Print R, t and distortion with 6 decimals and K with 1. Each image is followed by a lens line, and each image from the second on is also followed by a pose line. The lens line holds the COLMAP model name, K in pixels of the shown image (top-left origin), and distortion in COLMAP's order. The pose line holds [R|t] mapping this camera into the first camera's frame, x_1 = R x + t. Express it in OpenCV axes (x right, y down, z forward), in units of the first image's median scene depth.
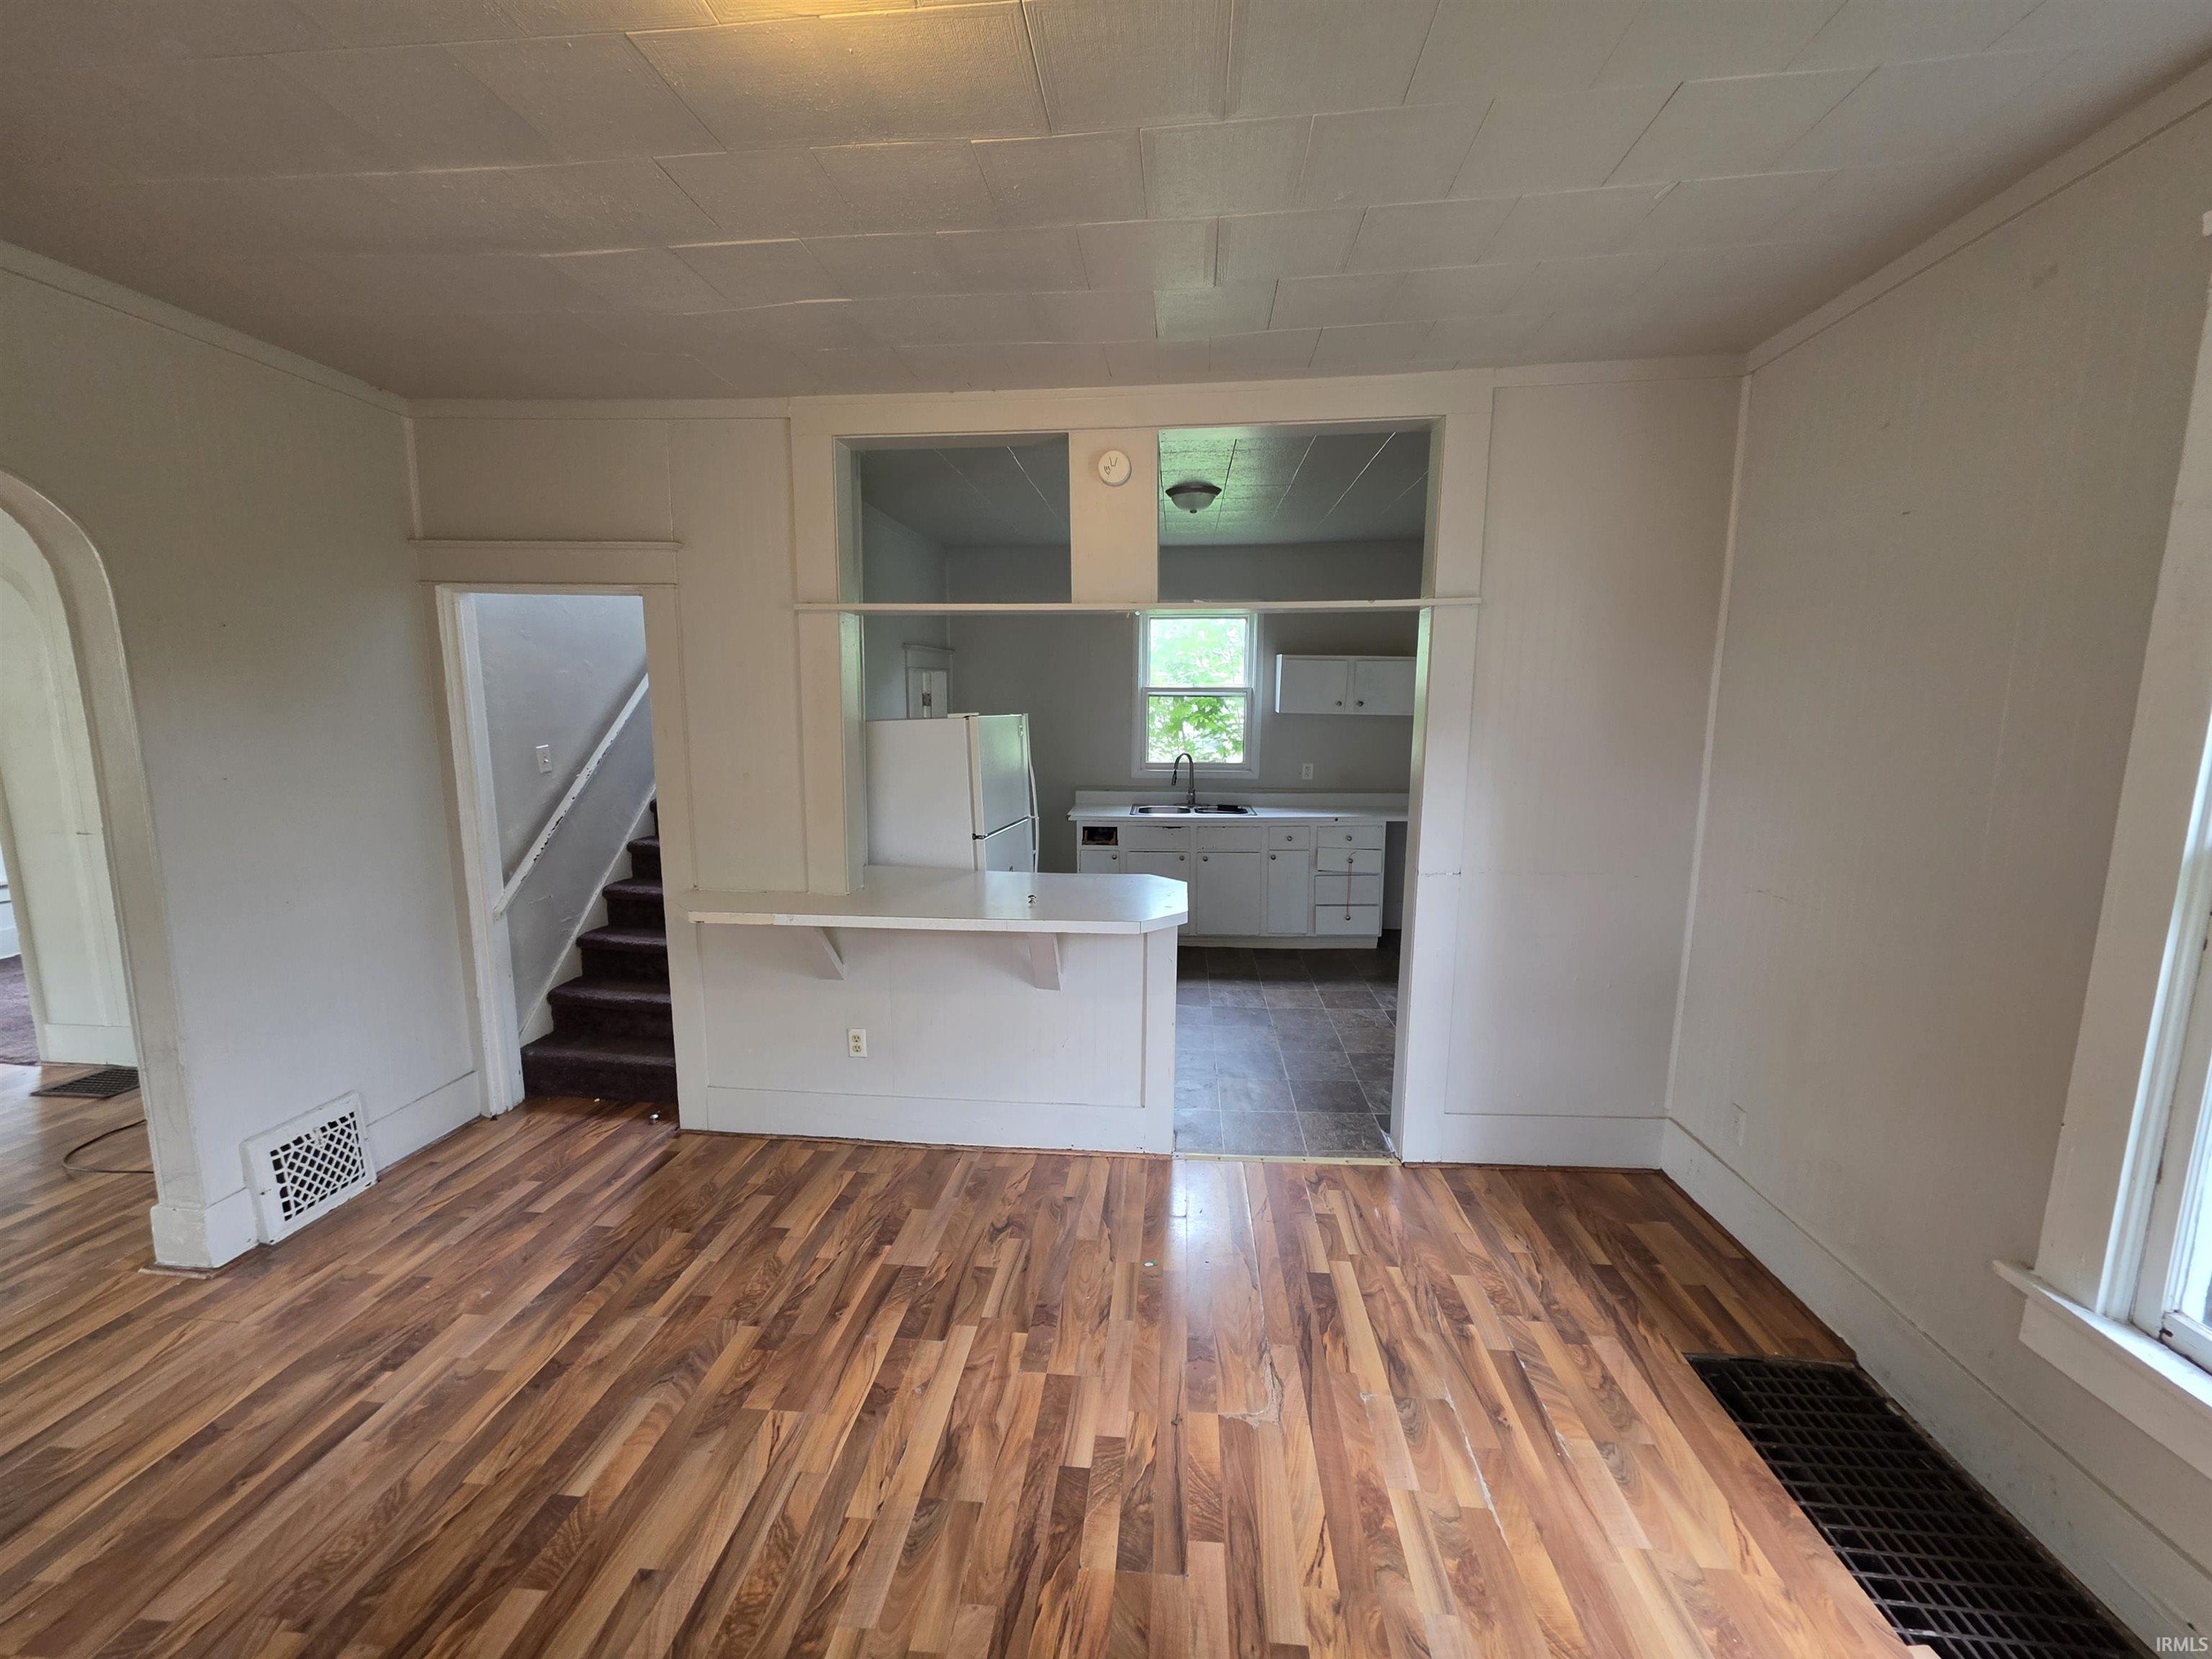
lens RADIAL K [[894.9, 0, 1103.2], [0, 894.9, 823.9], [0, 0, 1]] dist [-0.002535, 0.000651]
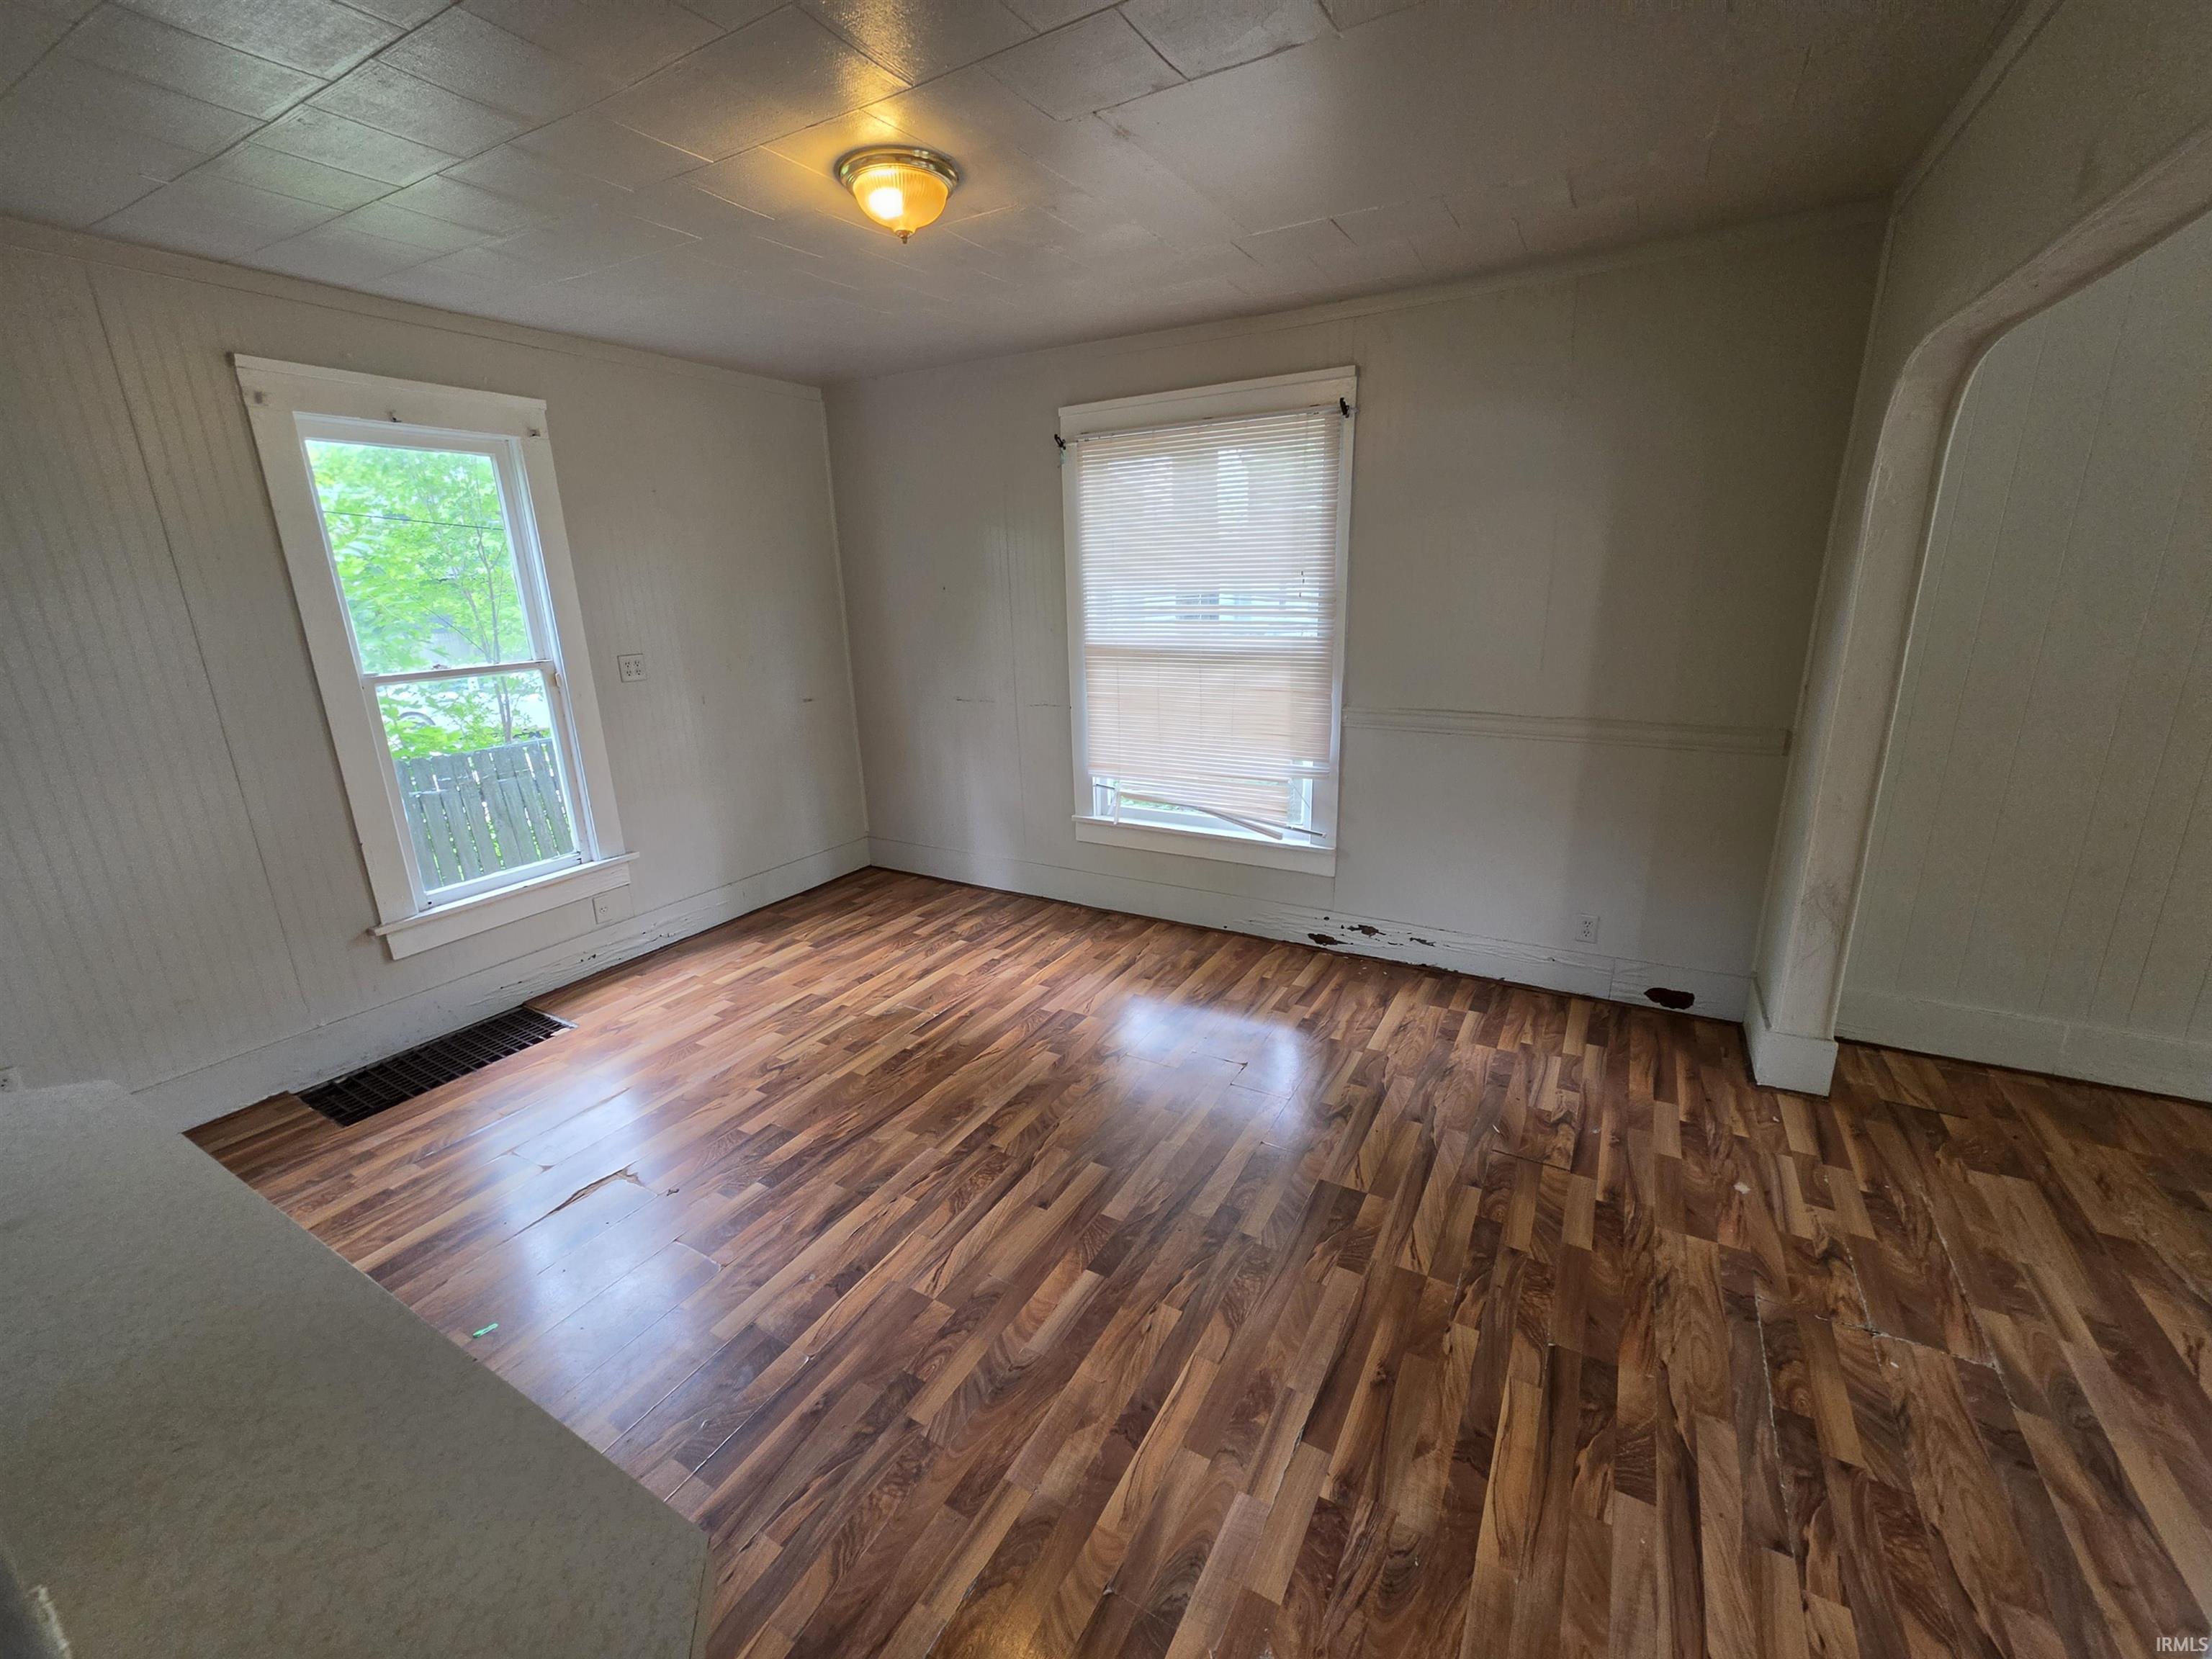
lens RADIAL K [[894.9, 0, 1111.6], [0, 894.9, 831.2], [0, 0, 1]] dist [-0.002535, 0.000651]
pose [[-0.910592, -0.092405, 0.402844, -0.656036], [0.077318, 0.919394, 0.385663, -0.172335], [-0.406010, 0.382329, -0.830049, 1.104331]]
